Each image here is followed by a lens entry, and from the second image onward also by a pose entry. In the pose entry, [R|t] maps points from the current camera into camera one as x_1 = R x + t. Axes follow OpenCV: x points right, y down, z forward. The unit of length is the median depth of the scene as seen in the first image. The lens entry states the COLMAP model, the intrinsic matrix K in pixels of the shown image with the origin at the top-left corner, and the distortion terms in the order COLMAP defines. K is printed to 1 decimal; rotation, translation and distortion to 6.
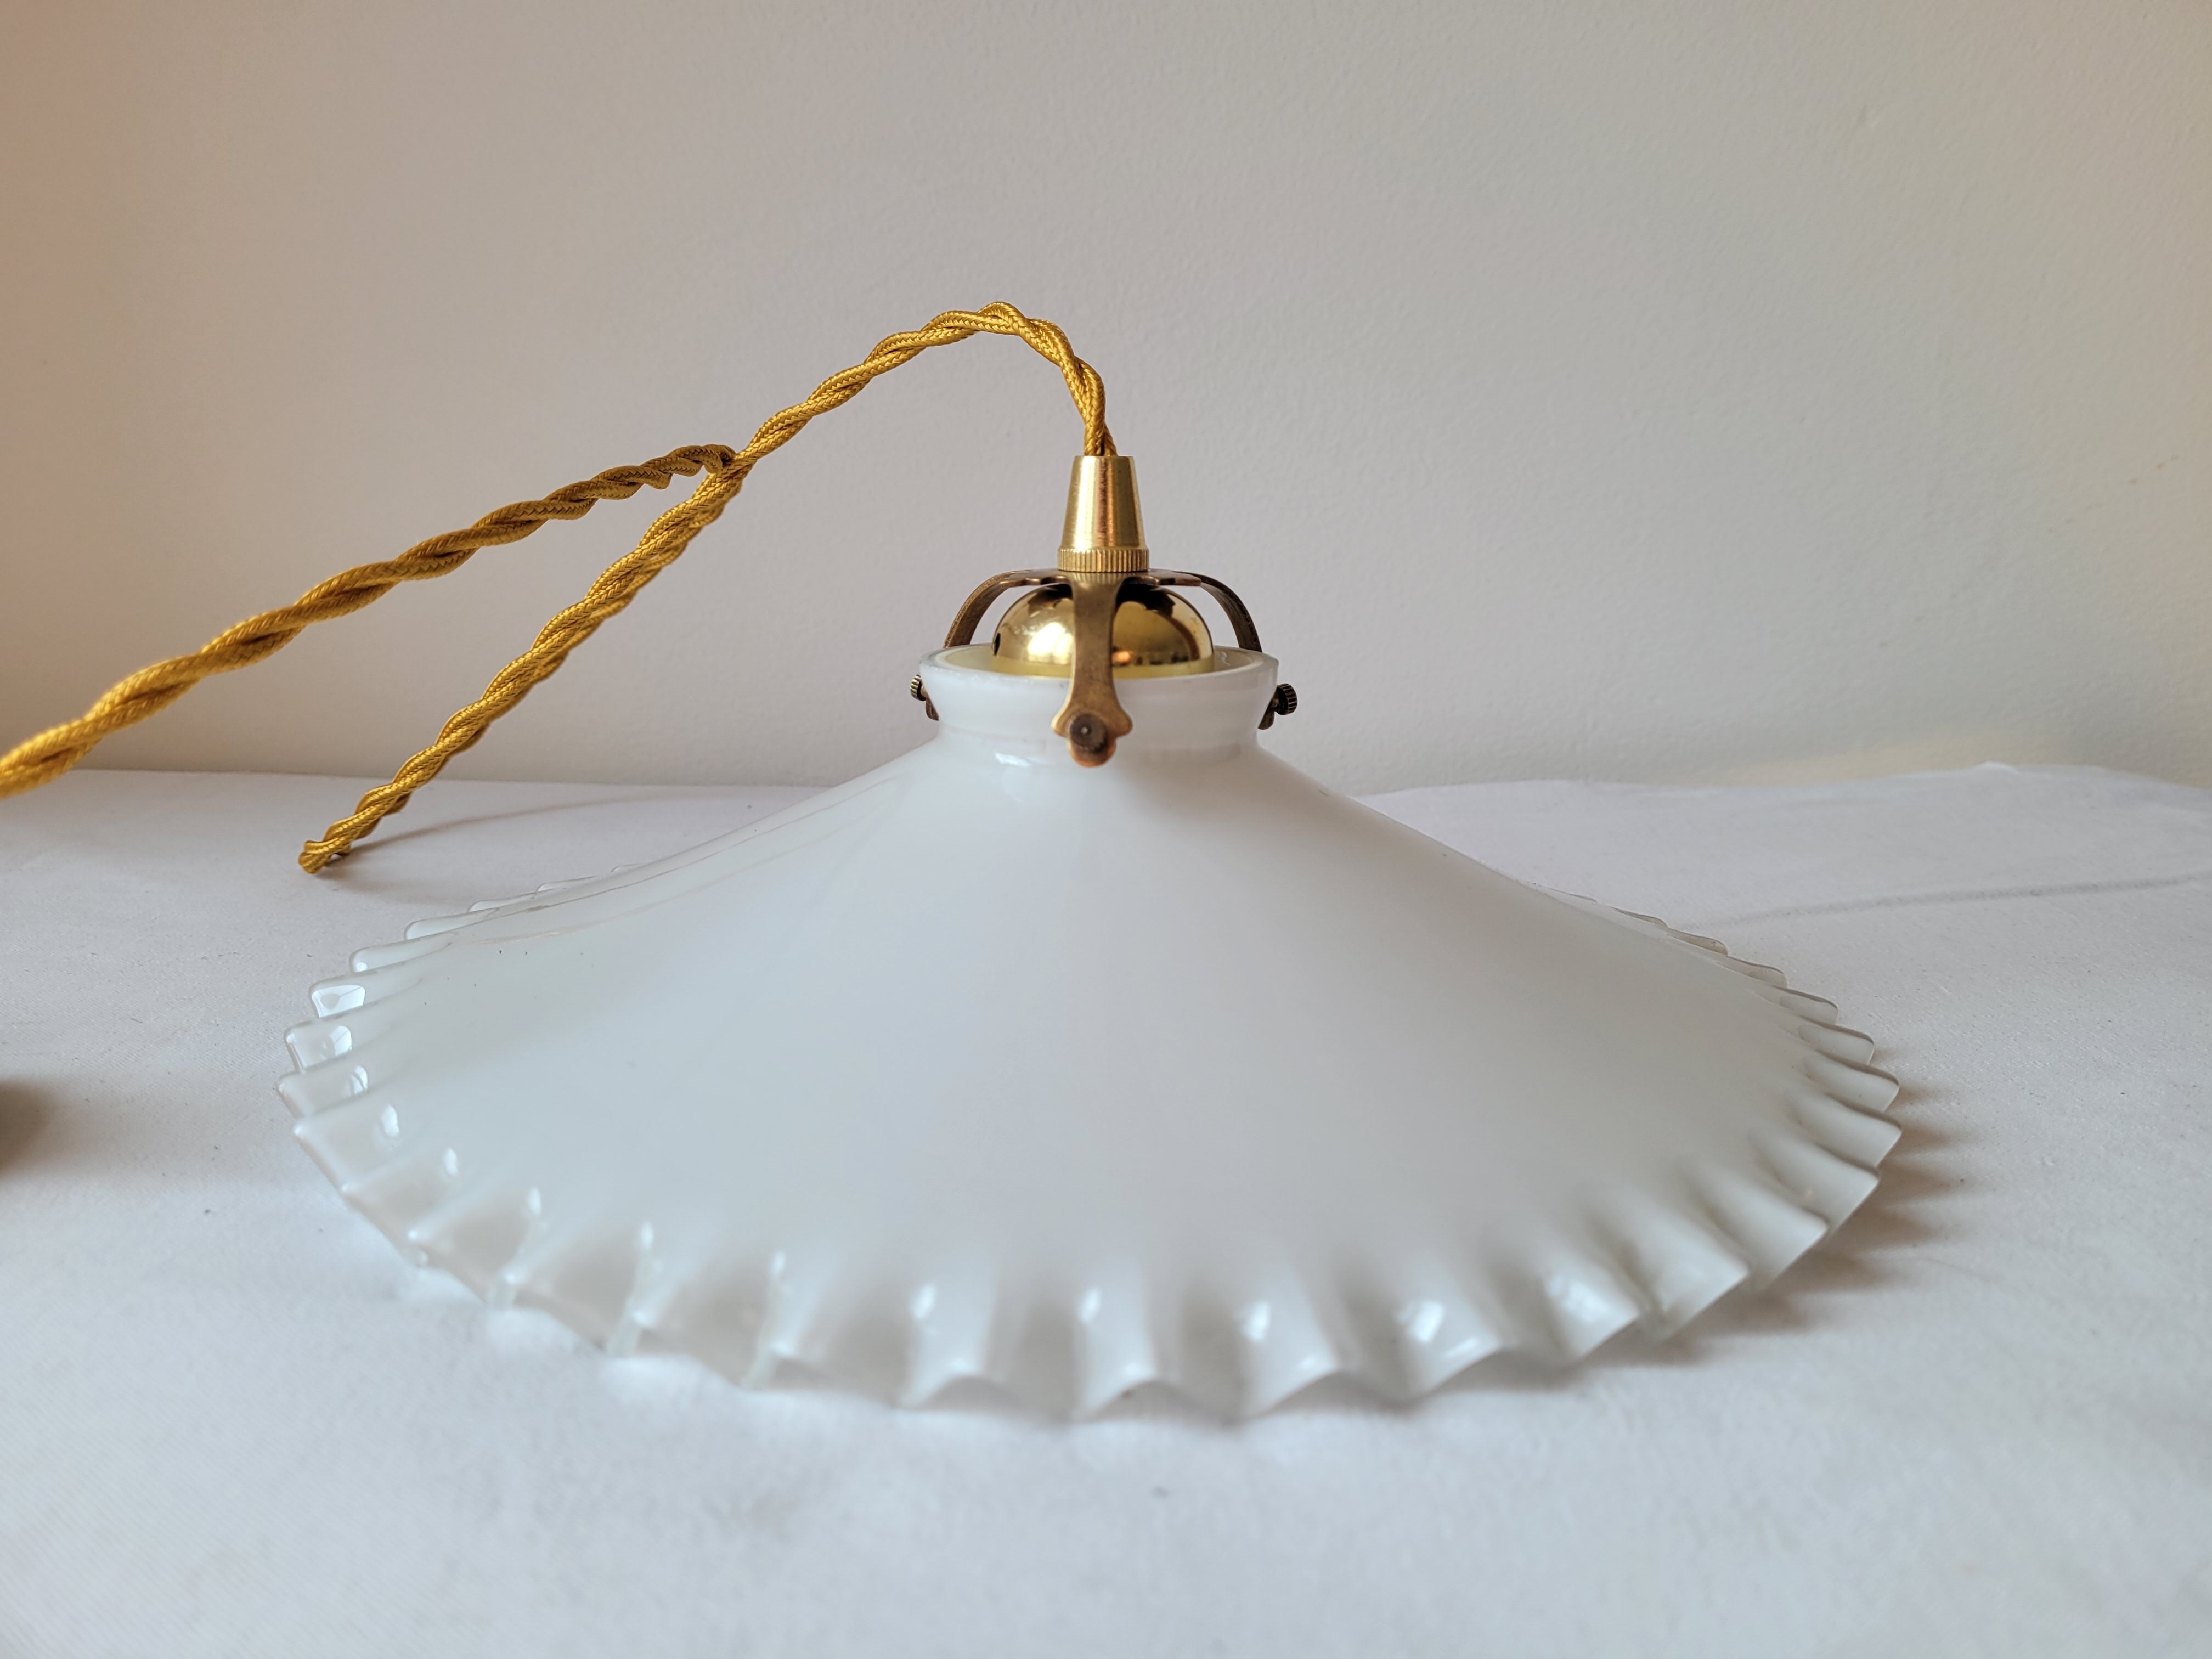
lens RADIAL K [[1682.7, 0, 1106.0], [0, 1682.7, 829.5], [0, 0, 1]] dist [0.238164, 0.000083]
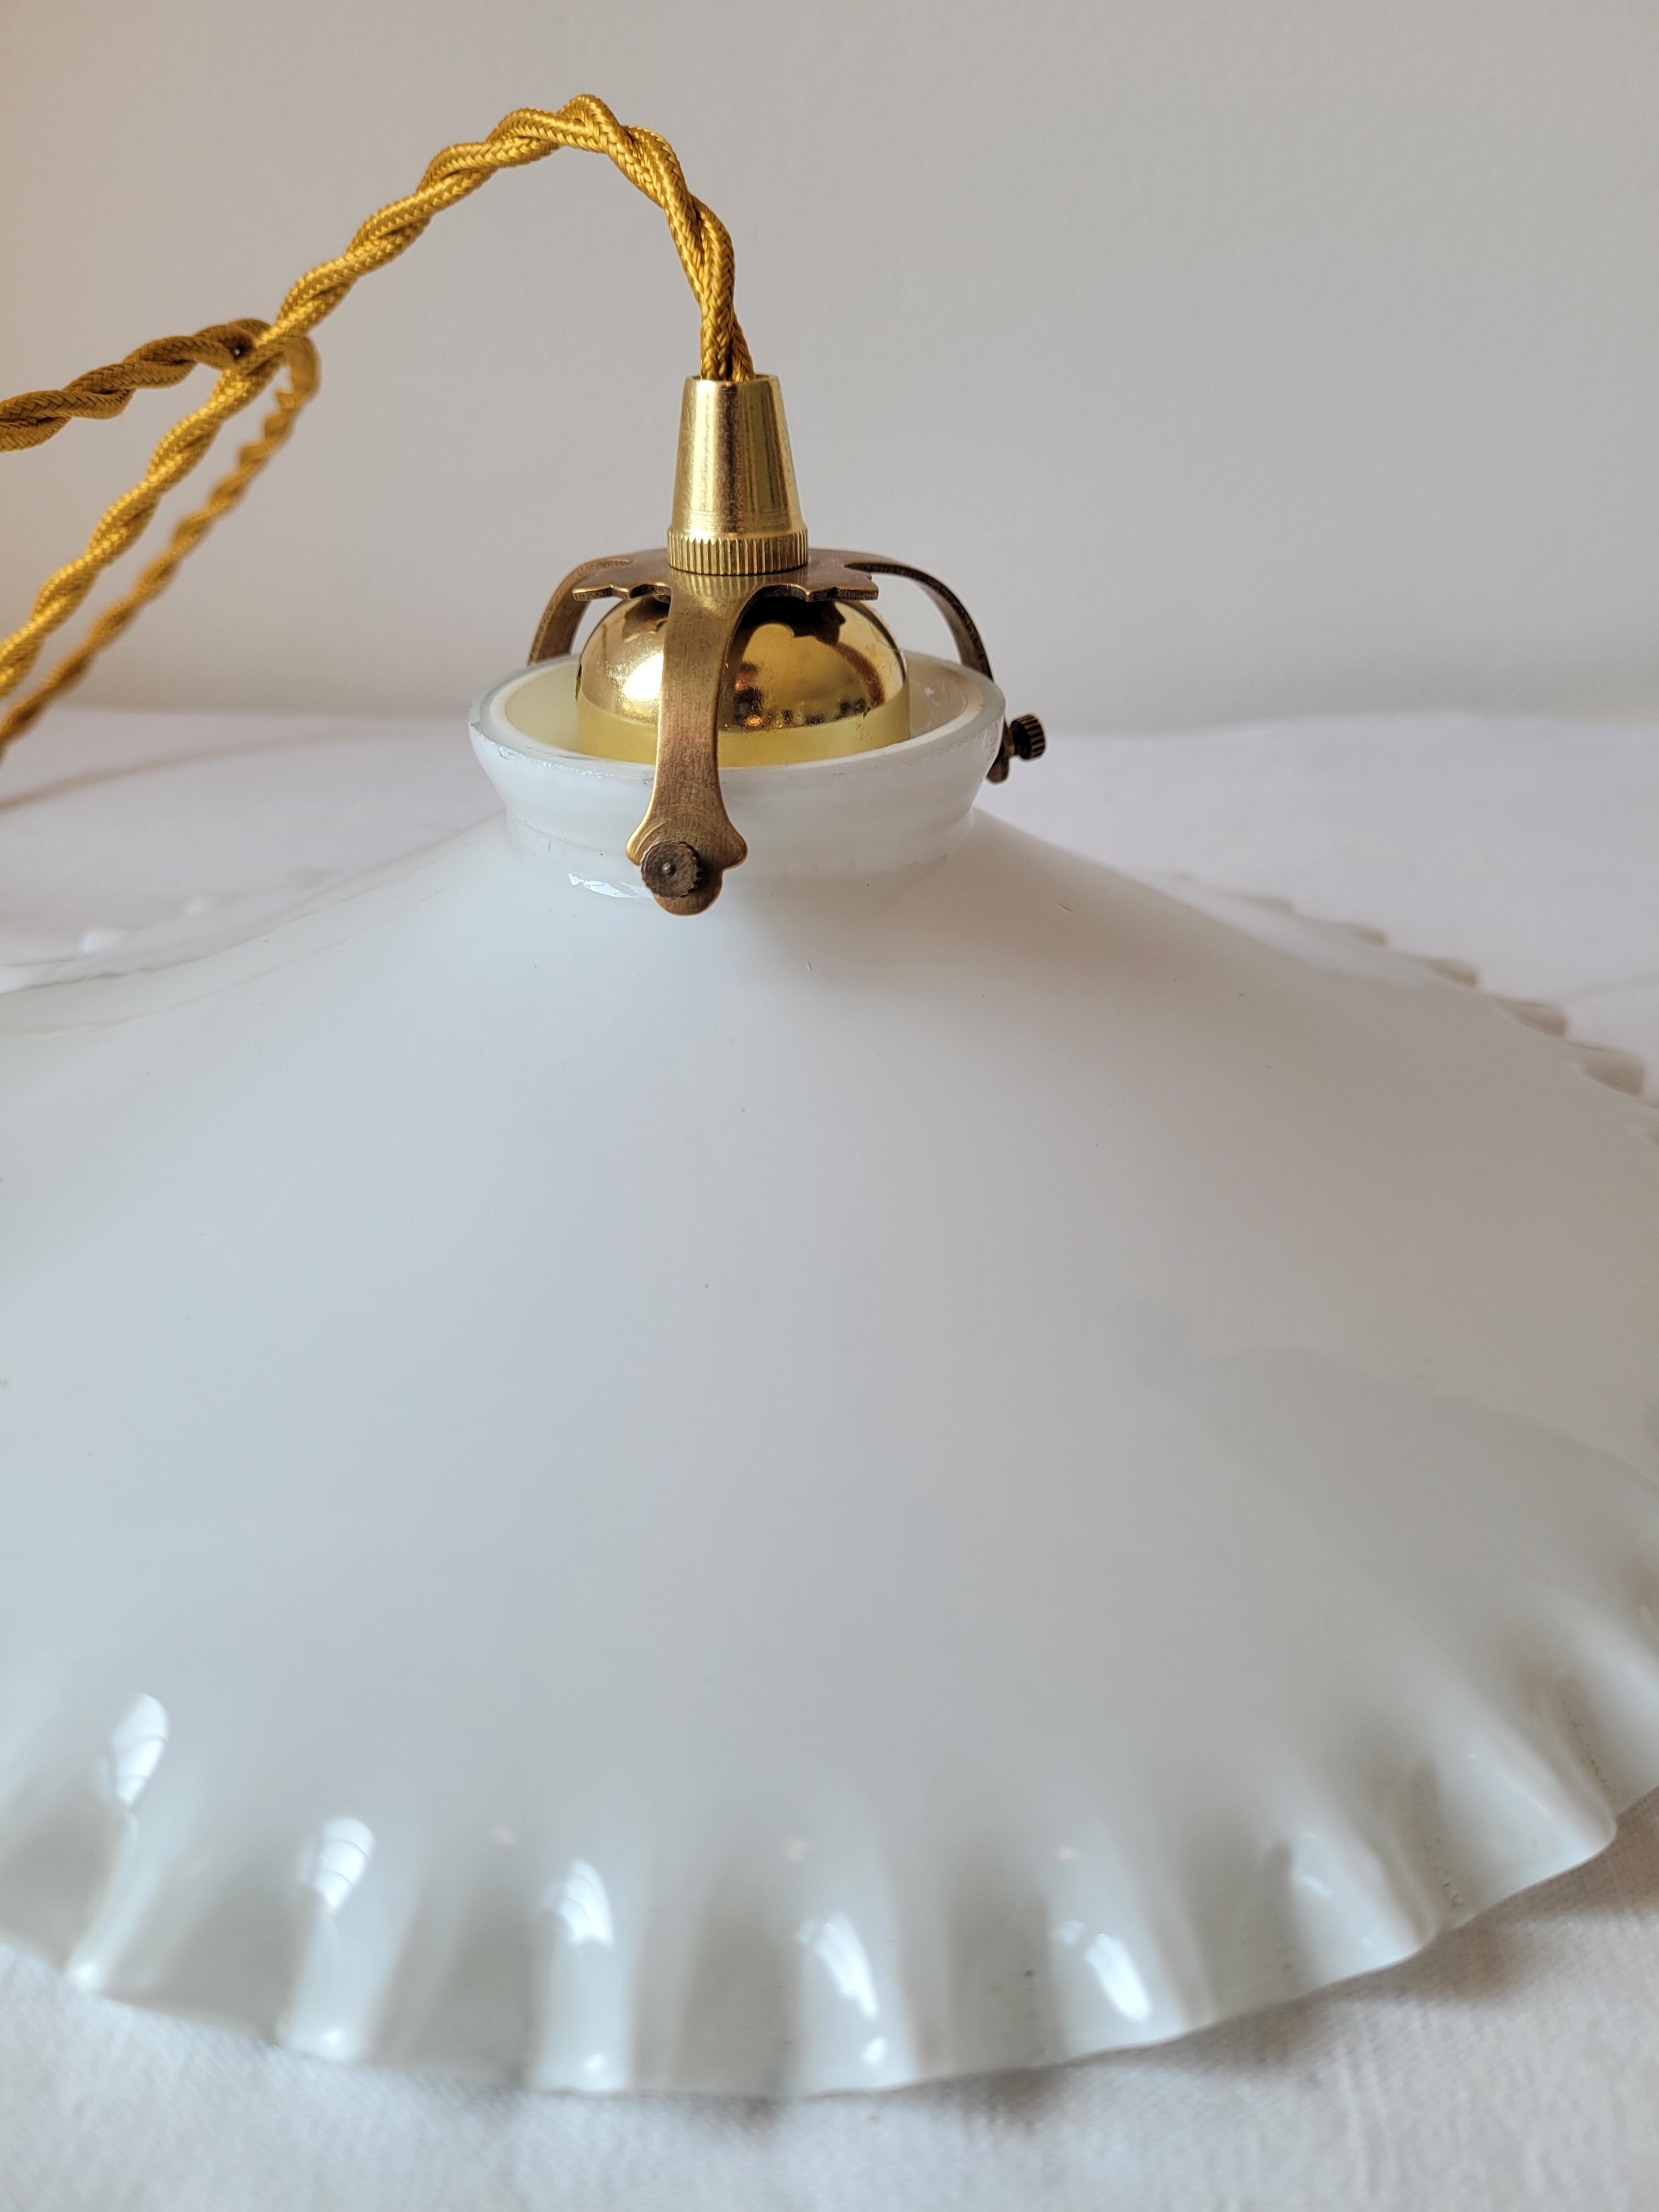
lens RADIAL K [[1656.4, 0, 825.7], [0, 1656.4, 1045.1], [0, 0, 1]] dist [0.128038, -0.080925]
pose [[0.995123, 0.026366, -0.095056, 0.096434], [-0.000786, 0.965707, 0.259634, -0.139125], [0.098642, -0.258293, 0.961018, 0.332565]]
